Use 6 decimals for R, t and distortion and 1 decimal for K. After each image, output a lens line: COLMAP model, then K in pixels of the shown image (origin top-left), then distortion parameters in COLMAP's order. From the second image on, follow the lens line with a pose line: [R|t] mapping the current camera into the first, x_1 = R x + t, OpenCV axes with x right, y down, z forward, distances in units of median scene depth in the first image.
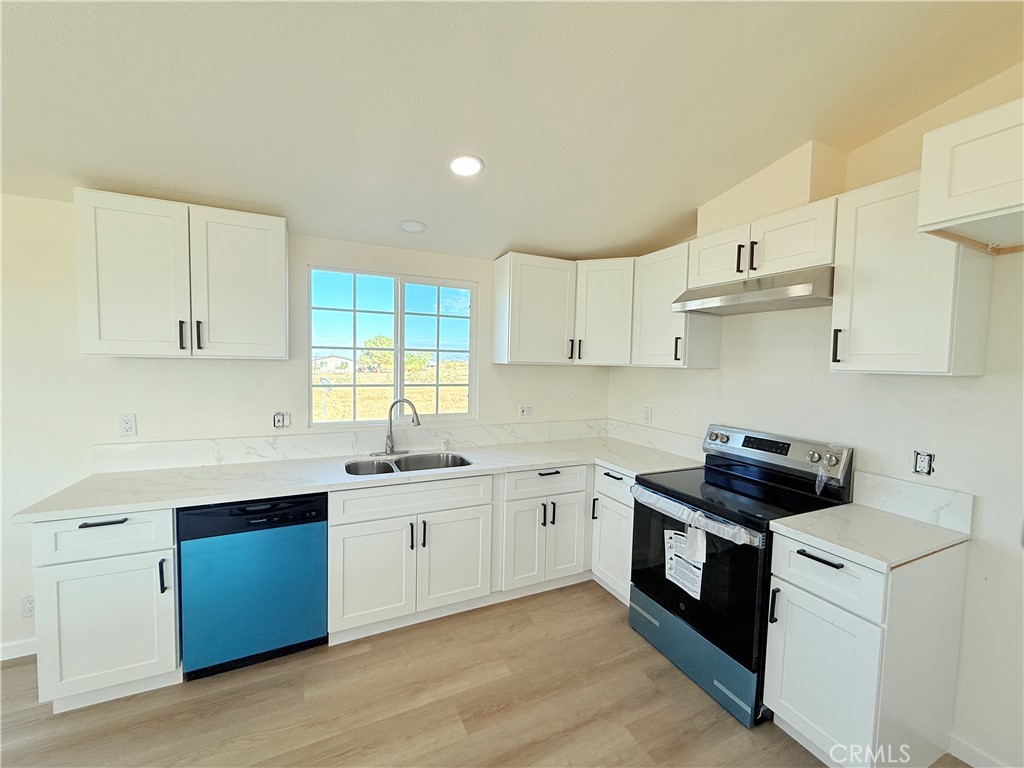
lens RADIAL K [[413.0, 0, 509.3], [0, 413.0, 386.9], [0, 0, 1]] dist [0.014244, 0.000097]
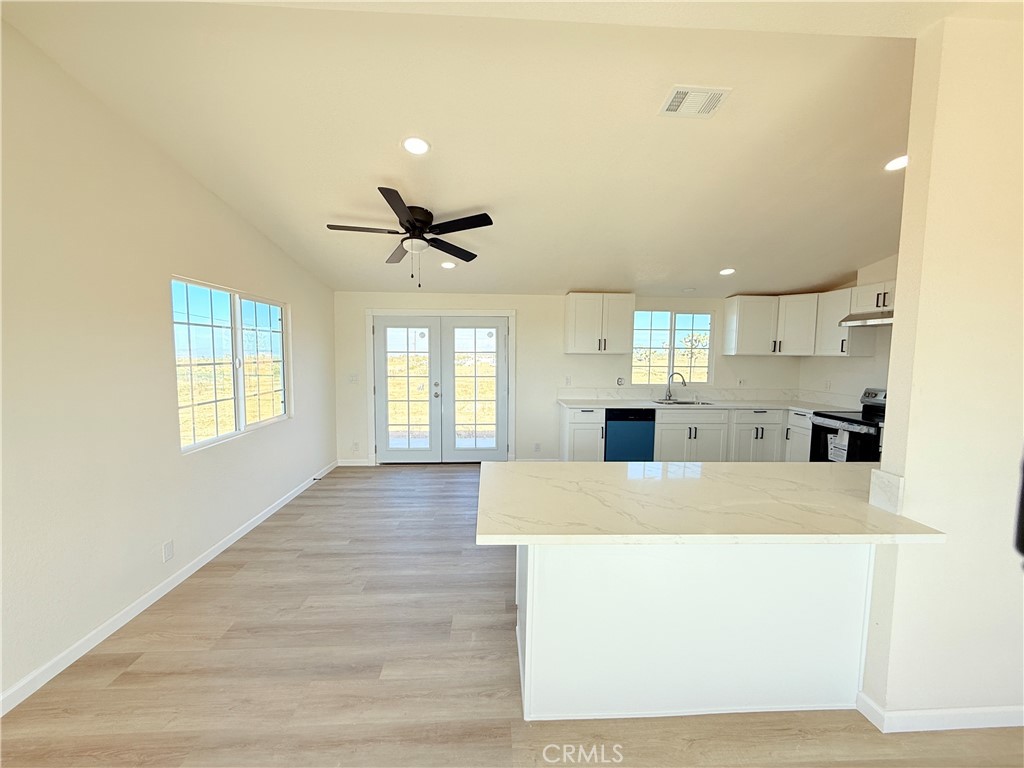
lens RADIAL K [[413.0, 0, 513.5], [0, 413.0, 384.1], [0, 0, 1]] dist [0.014244, 0.000097]
pose [[0.926119, 0.017957, -0.376803, -0.241947], [-0.014602, 0.999824, 0.011761, 0.074630], [0.376948, -0.005390, 0.926219, -1.225334]]
